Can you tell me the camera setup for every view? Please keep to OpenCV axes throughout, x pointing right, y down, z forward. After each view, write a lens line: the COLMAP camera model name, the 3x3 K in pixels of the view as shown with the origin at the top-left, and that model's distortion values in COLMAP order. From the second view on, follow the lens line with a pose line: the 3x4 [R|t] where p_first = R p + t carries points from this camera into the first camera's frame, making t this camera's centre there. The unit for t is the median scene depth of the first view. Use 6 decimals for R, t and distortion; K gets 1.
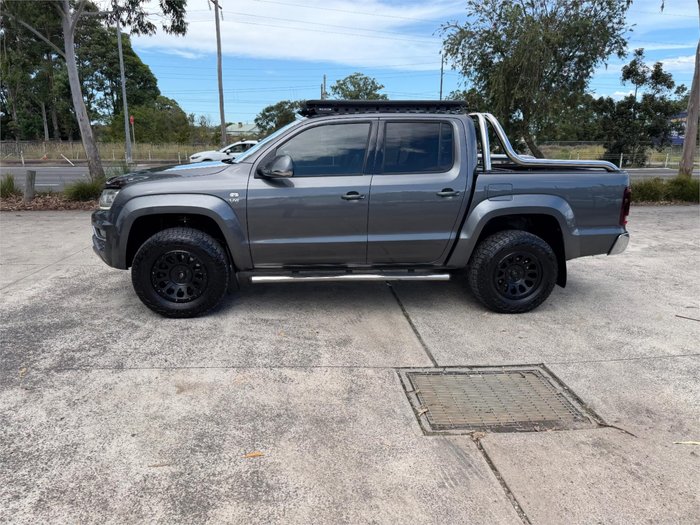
lens RADIAL K [[494.0, 0, 343.0], [0, 494.0, 259.7], [0, 0, 1]] dist [0.032390, -0.037596]
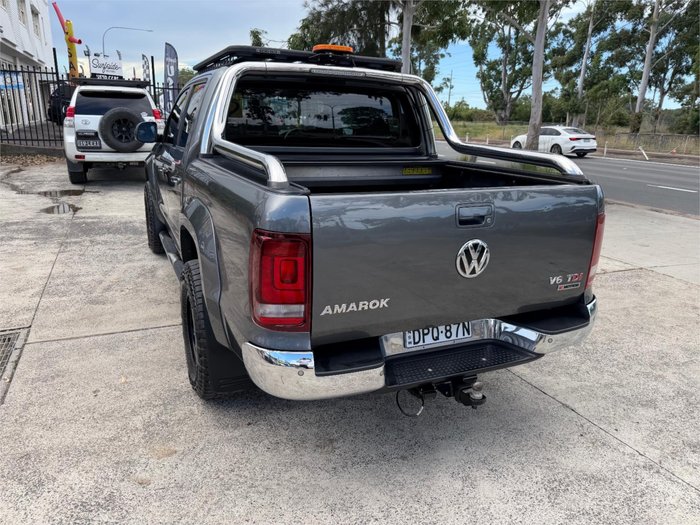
lens RADIAL K [[499.7, 0, 345.1], [0, 499.7, 264.0], [0, 0, 1]] dist [-0.001482, -0.003461]
pose [[0.308015, 0.270374, -0.912154, 1.012039], [-0.256029, 0.946954, 0.194234, -0.227047], [0.916284, 0.173711, 0.360900, 0.996977]]
